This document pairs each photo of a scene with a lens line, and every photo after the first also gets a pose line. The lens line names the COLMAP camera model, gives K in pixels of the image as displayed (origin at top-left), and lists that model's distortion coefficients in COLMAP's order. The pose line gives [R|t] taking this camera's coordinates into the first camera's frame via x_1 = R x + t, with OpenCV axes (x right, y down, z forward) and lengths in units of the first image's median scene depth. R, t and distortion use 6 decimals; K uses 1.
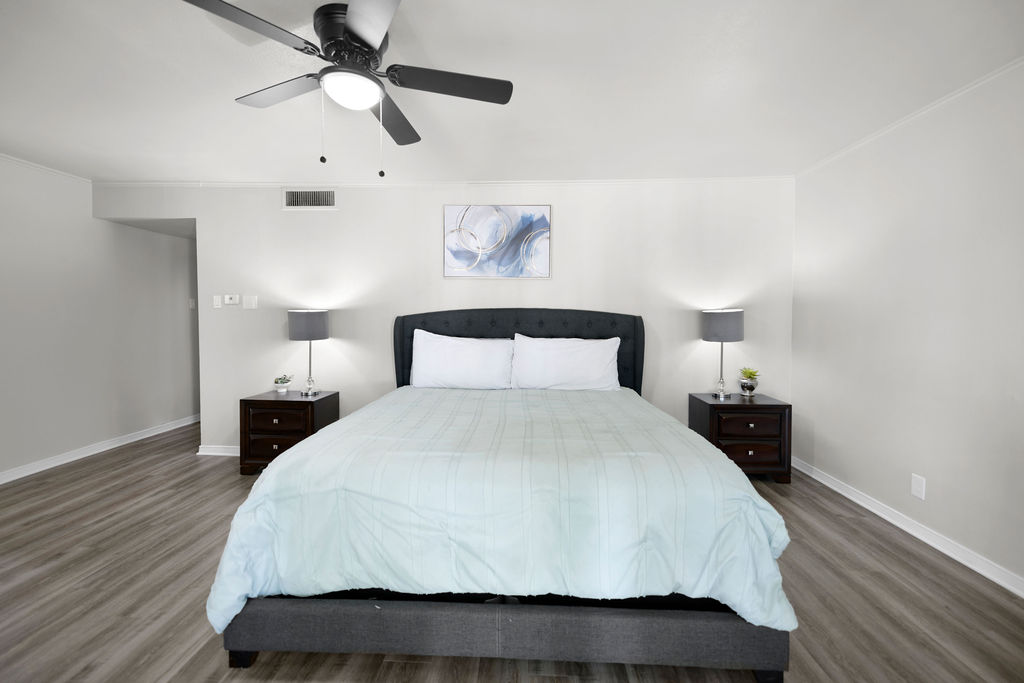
lens RADIAL K [[410.5, 0, 507.7], [0, 410.5, 329.2], [0, 0, 1]] dist [0.011792, -0.000278]
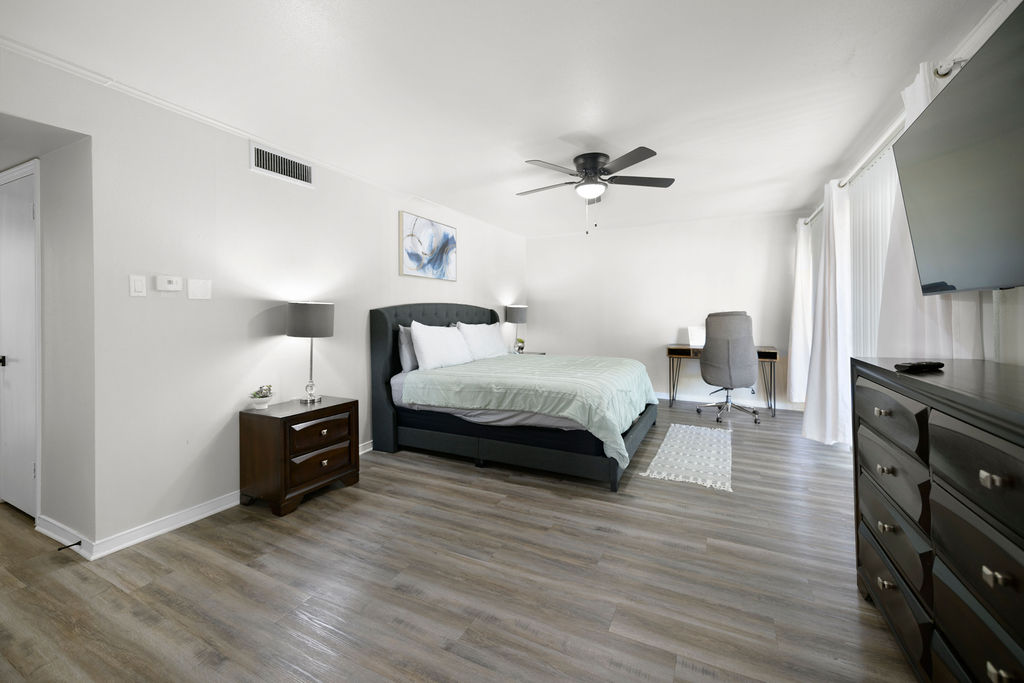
lens RADIAL K [[415.3, 0, 512.9], [0, 415.3, 314.7], [0, 0, 1]] dist [0.010405, -0.000301]
pose [[0.413663, -0.011451, 0.910358, -1.081755], [0.039861, 0.999190, -0.005545, 0.001178], [-0.909557, 0.038582, 0.413784, 0.259933]]
